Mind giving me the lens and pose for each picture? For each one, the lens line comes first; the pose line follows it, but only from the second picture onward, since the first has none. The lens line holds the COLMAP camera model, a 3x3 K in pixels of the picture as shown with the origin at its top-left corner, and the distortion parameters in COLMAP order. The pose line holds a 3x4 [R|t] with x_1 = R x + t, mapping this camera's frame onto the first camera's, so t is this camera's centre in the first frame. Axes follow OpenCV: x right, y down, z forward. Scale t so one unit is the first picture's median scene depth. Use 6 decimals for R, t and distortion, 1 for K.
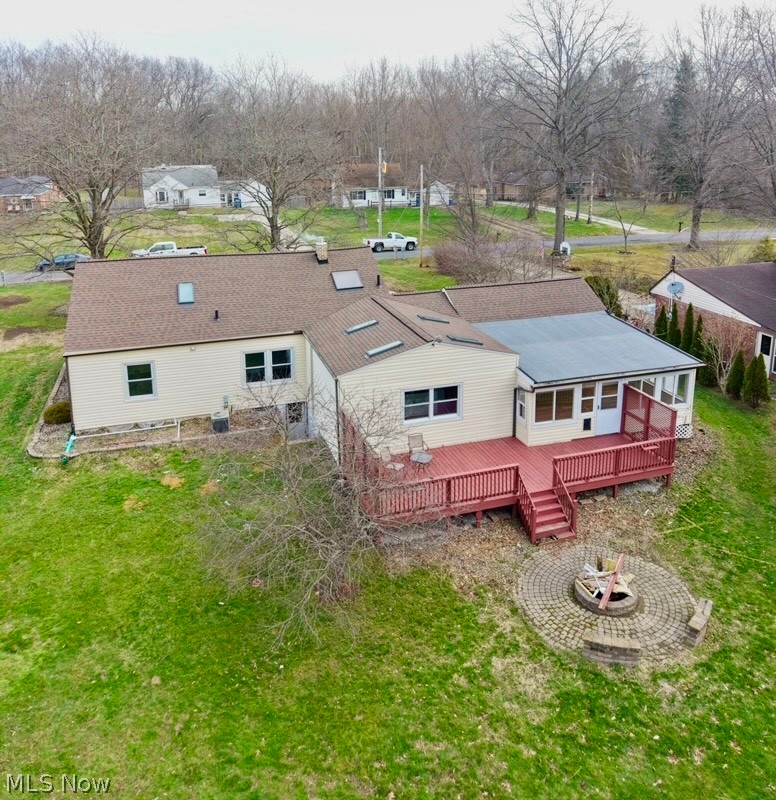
lens RADIAL K [[683.0, 0, 392.3], [0, 683.0, 281.0], [0, 0, 1]] dist [0.007262, -0.003409]
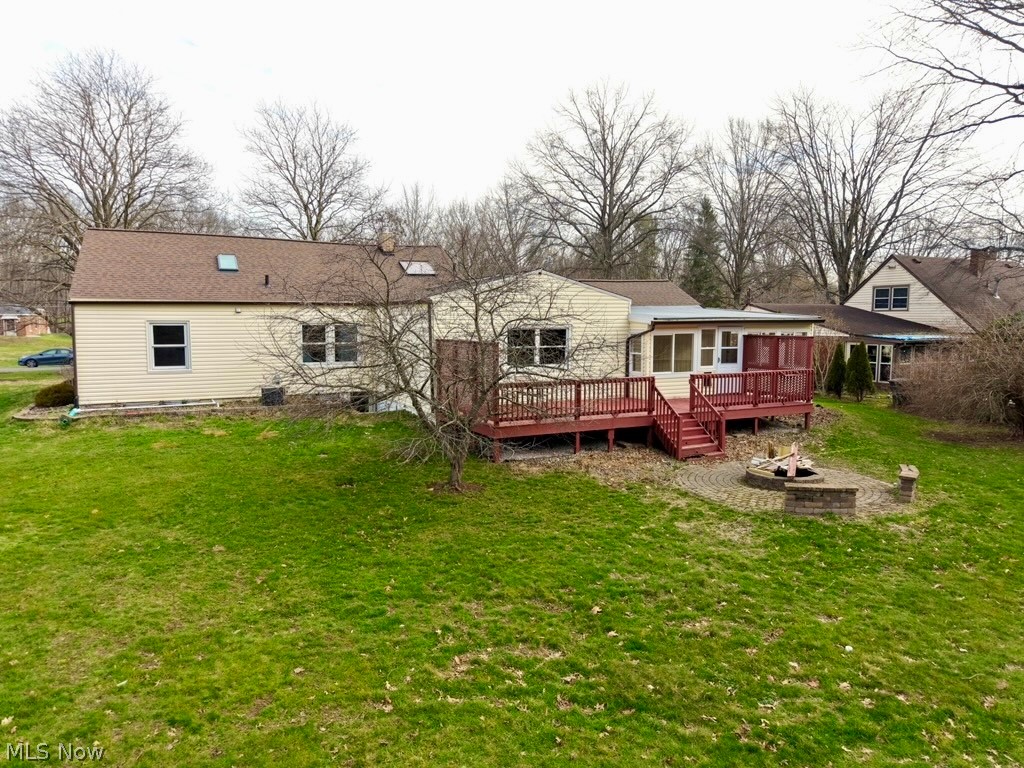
lens RADIAL K [[691.3, 0, 512.9], [0, 691.3, 385.0], [0, 0, 1]] dist [0.009773, -0.005628]
pose [[0.989297, -0.007425, 0.145726, -0.096943], [0.024324, 0.993122, -0.114528, 0.321006], [-0.143874, 0.116847, 0.982673, 0.161956]]
